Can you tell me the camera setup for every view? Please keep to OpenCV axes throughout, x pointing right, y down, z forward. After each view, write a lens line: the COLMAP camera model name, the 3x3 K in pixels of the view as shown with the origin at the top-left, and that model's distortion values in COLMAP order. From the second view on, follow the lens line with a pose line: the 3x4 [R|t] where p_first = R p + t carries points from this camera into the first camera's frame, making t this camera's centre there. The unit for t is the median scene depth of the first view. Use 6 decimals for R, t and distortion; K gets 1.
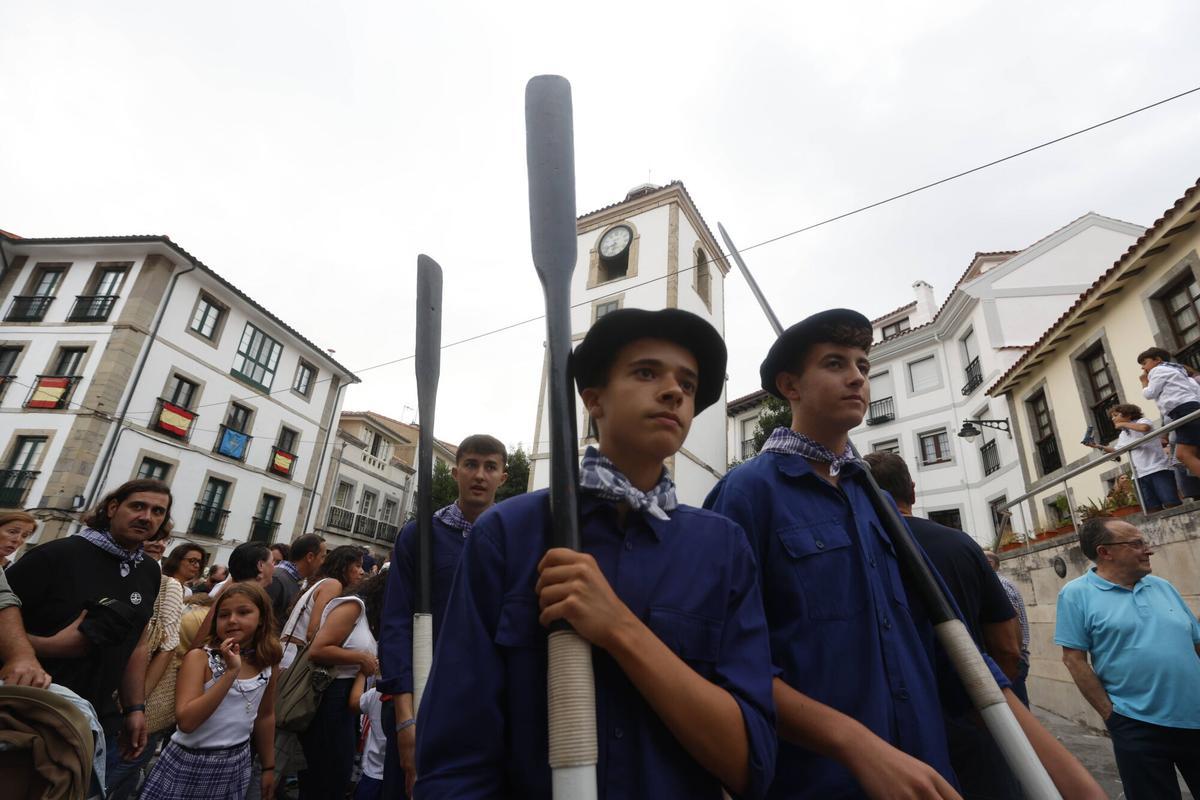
lens RADIAL K [[547.8, 0, 599.8], [0, 547.8, 401.1], [0, 0, 1]] dist [-0.039472, 0.009400]
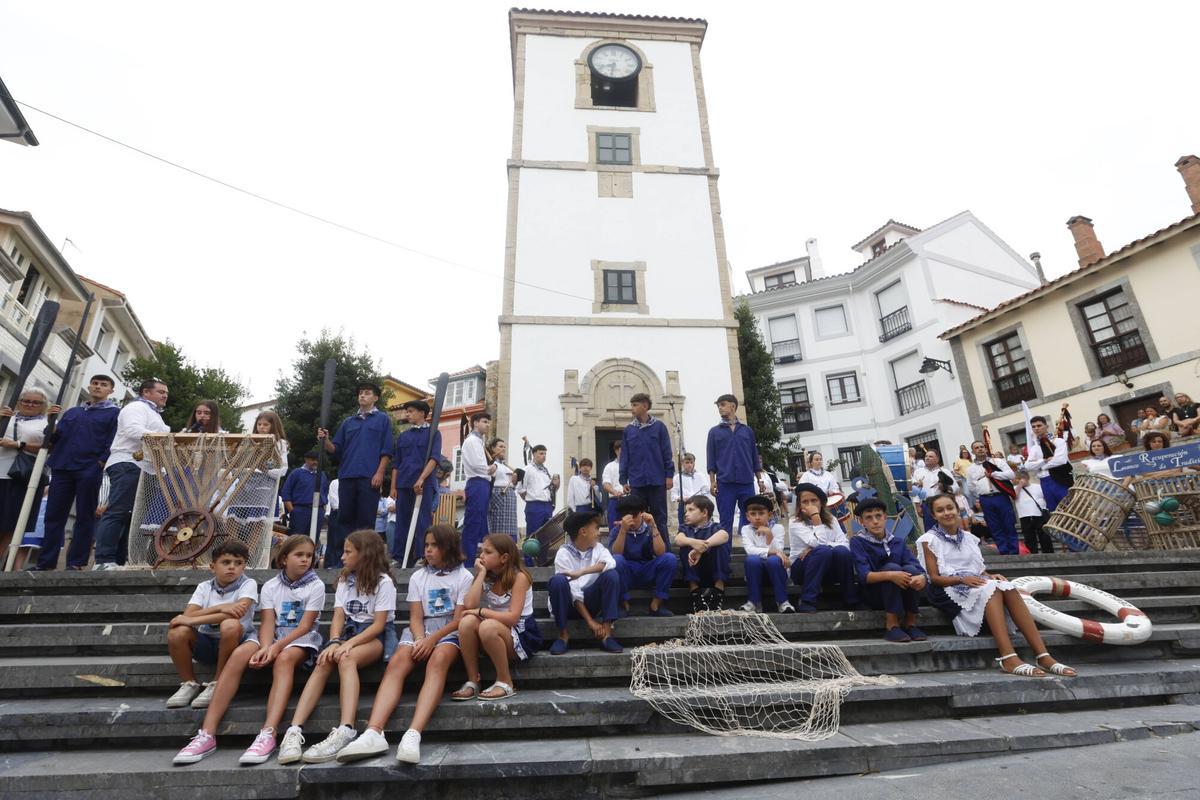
lens RADIAL K [[547.8, 0, 603.2], [0, 547.8, 397.1], [0, 0, 1]] dist [-0.039472, 0.009400]
pose [[0.811083, 0.116148, 0.573284, -0.347229], [-0.140000, 0.990148, -0.002534, 0.160146], [-0.567930, -0.078205, 0.819353, 0.369300]]
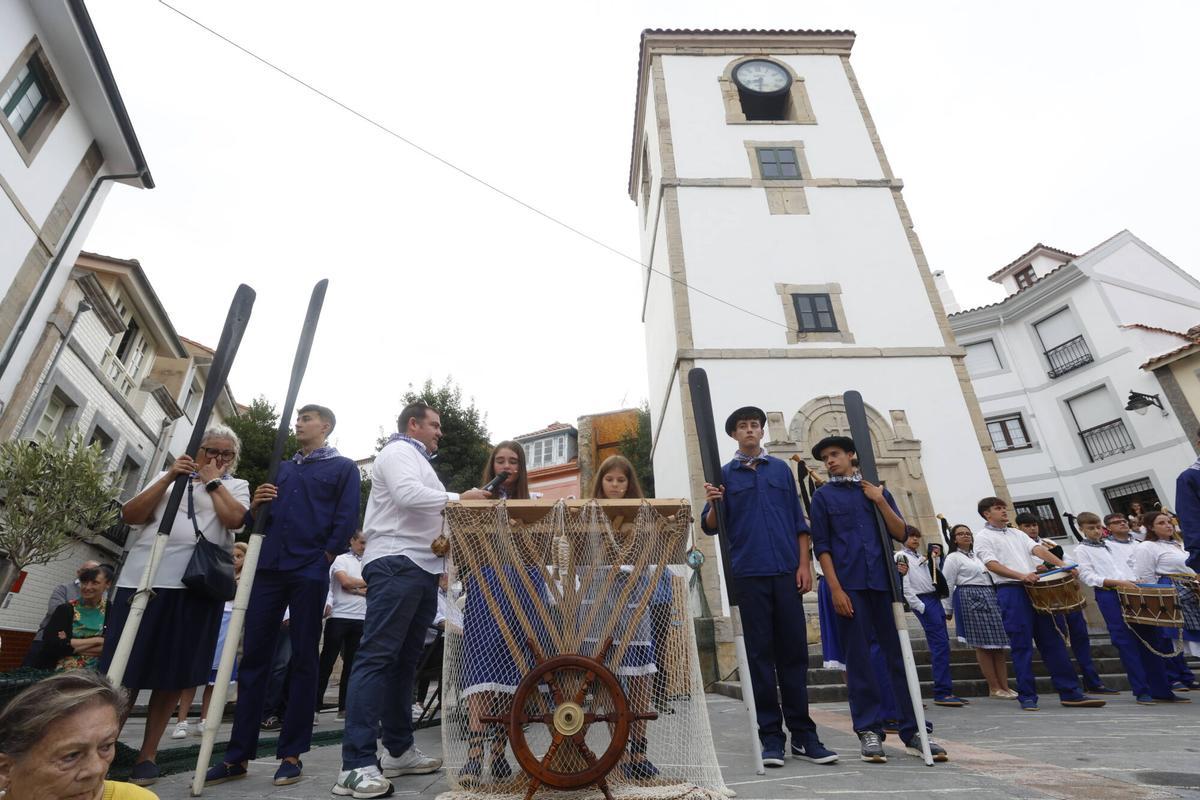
lens RADIAL K [[547.8, 0, 607.0], [0, 547.8, 395.6], [0, 0, 1]] dist [-0.039472, 0.009400]
pose [[0.848547, 0.154798, 0.505969, -0.404728], [-0.117973, 0.987526, -0.104278, 0.186210], [-0.515800, 0.028794, 0.856225, 0.533704]]
